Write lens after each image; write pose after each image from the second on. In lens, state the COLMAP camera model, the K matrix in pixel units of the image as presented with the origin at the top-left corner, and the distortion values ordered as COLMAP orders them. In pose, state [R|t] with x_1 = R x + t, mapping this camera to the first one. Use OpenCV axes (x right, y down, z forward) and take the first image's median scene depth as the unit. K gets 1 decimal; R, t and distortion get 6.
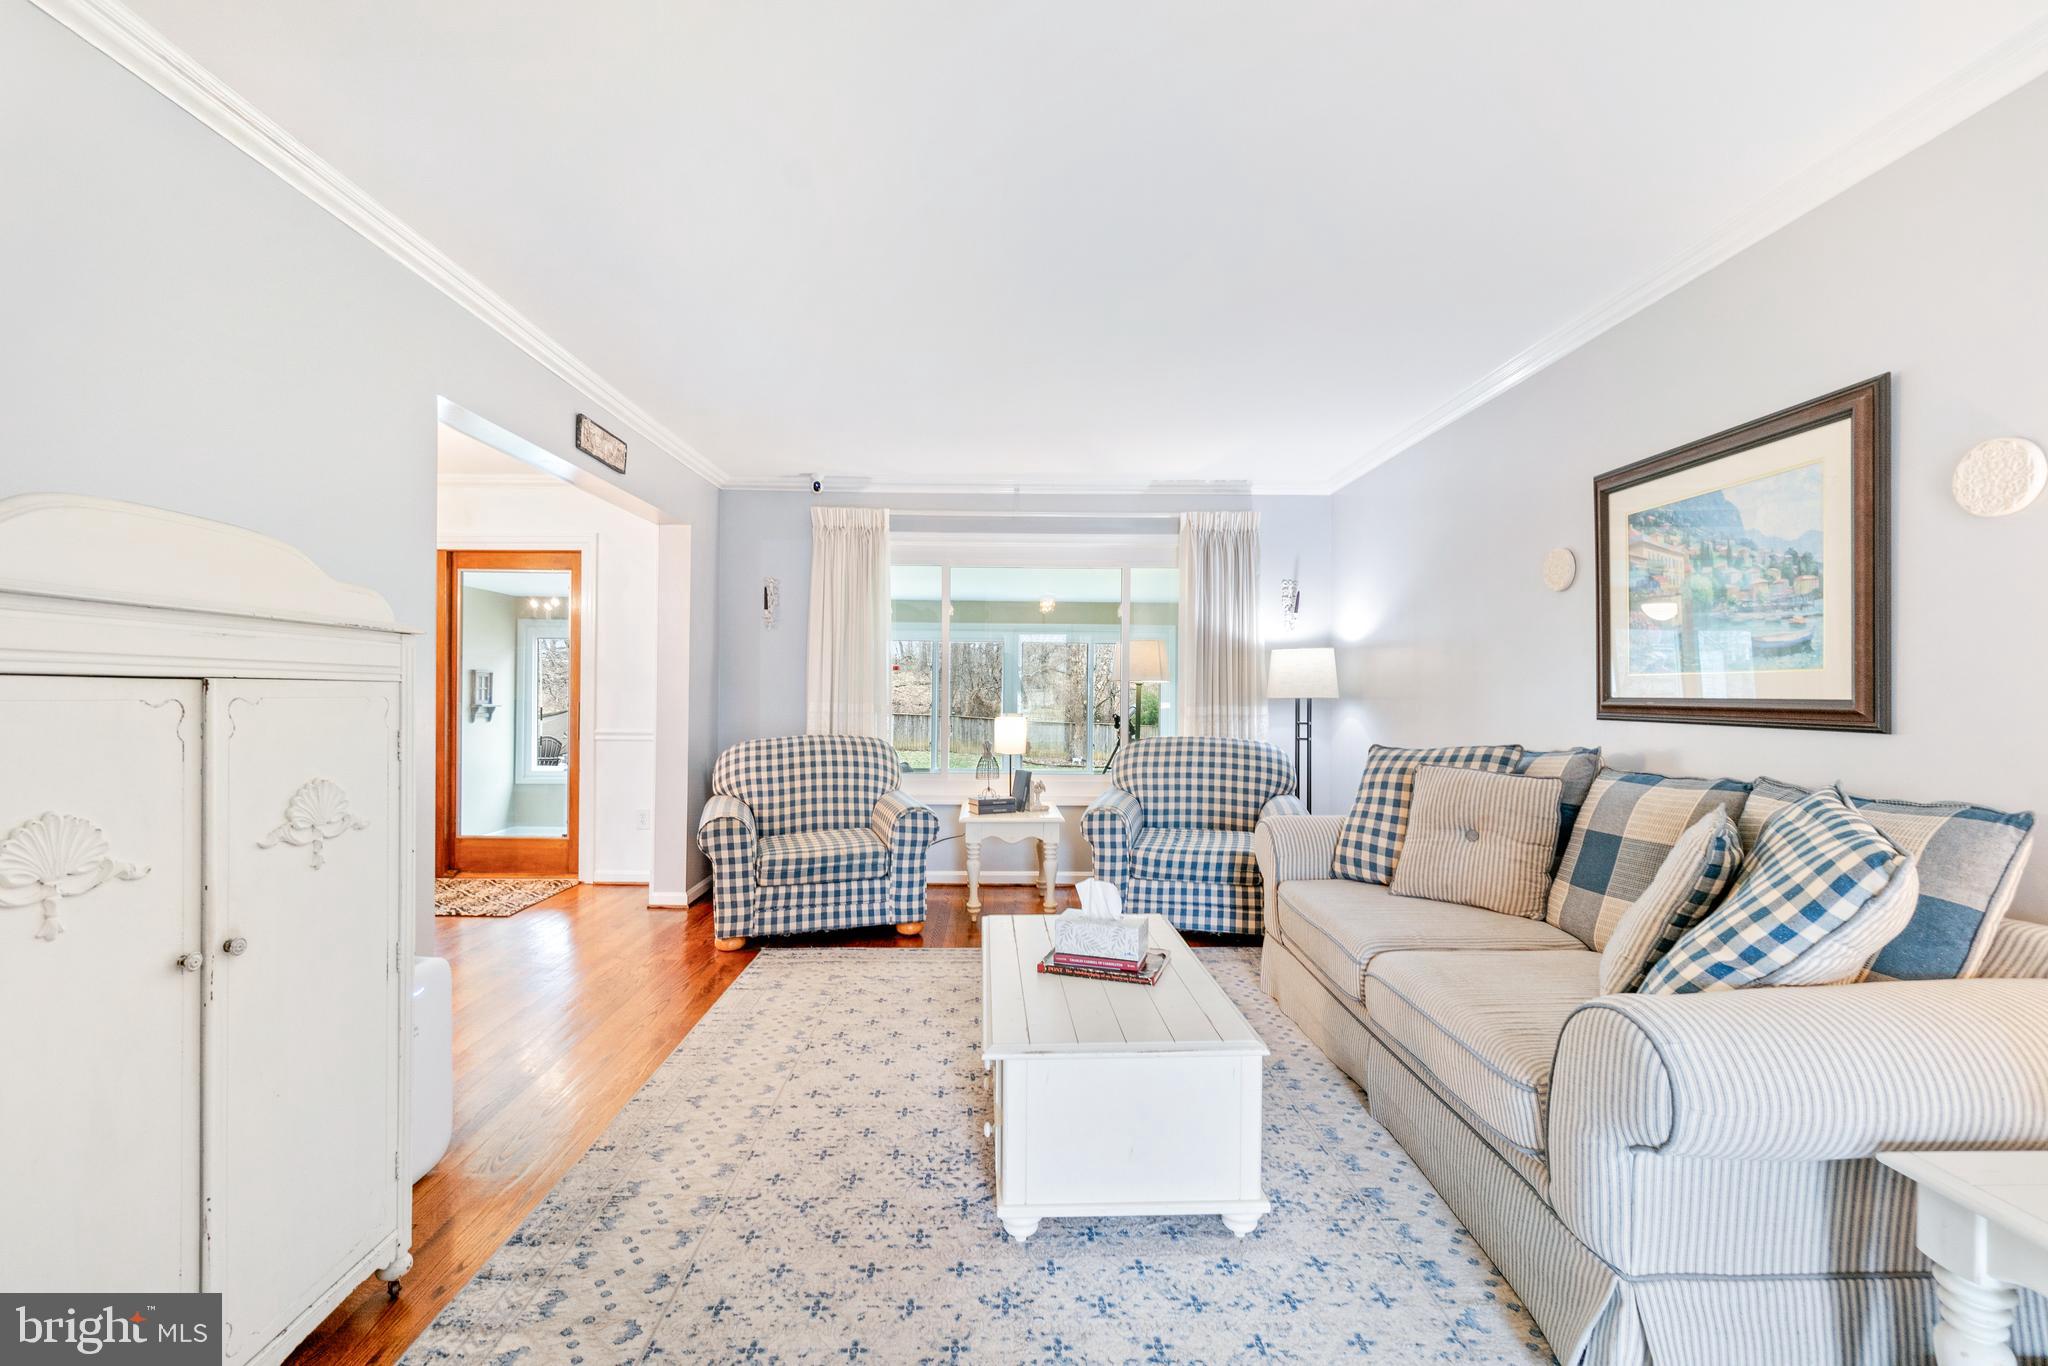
lens RADIAL K [[889.9, 0, 1015.6], [0, 889.9, 693.8], [0, 0, 1]] dist [-0.001537, 0.000062]
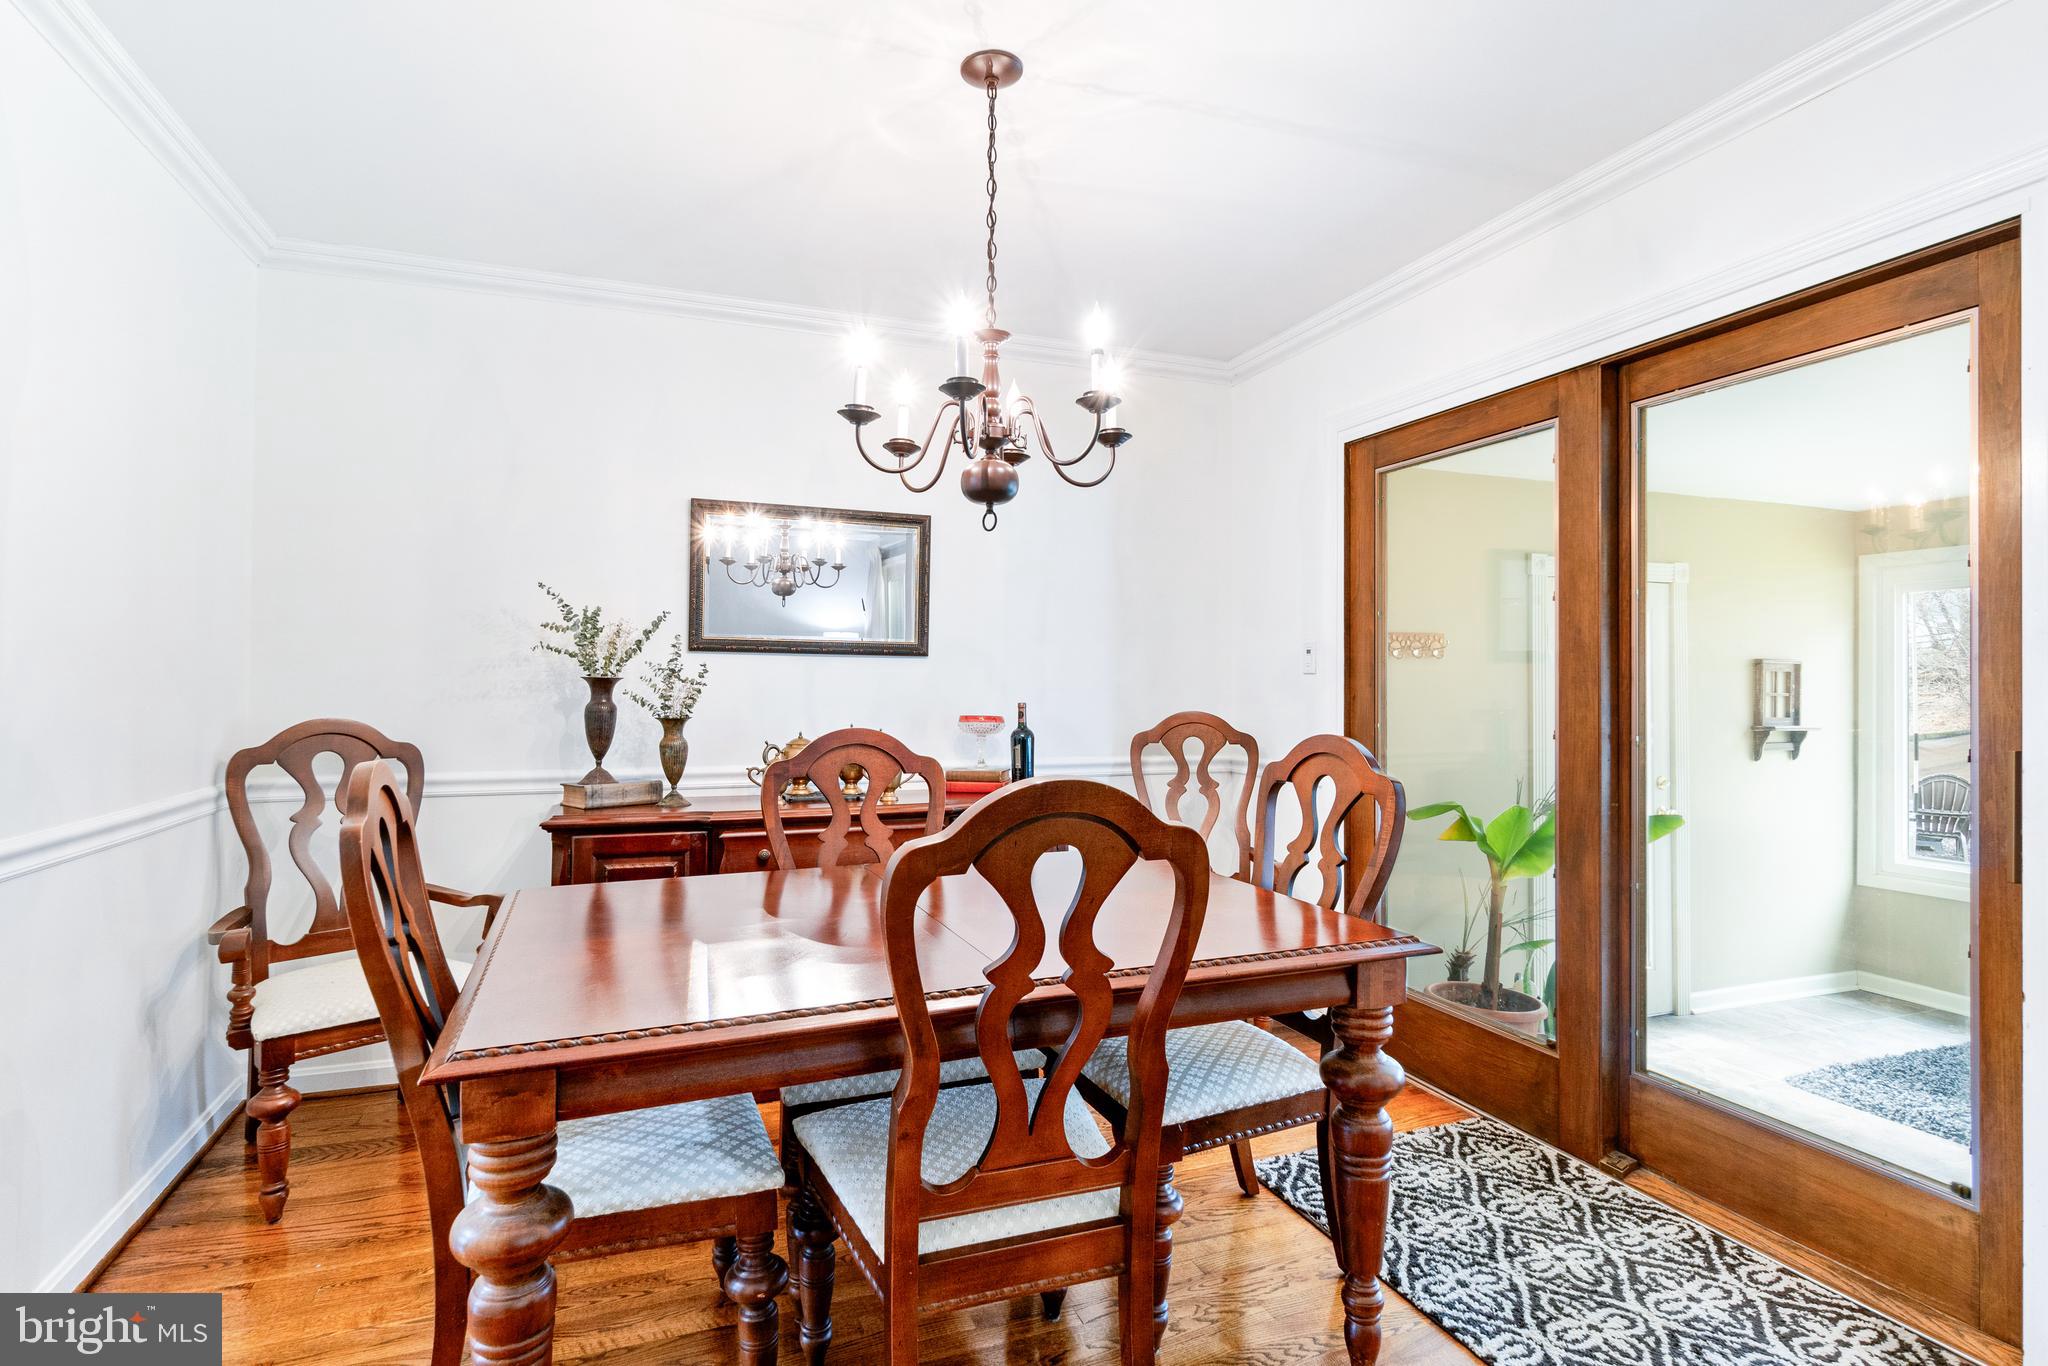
lens RADIAL K [[981.8, 0, 1027.9], [0, 981.8, 691.7], [0, 0, 1]] dist [-0.000323, -0.001235]
pose [[0.322708, -0.006727, -0.946475, -0.297983], [0.003484, 0.999976, -0.005920, -0.009321], [0.946492, -0.001387, 0.322724, 0.600622]]
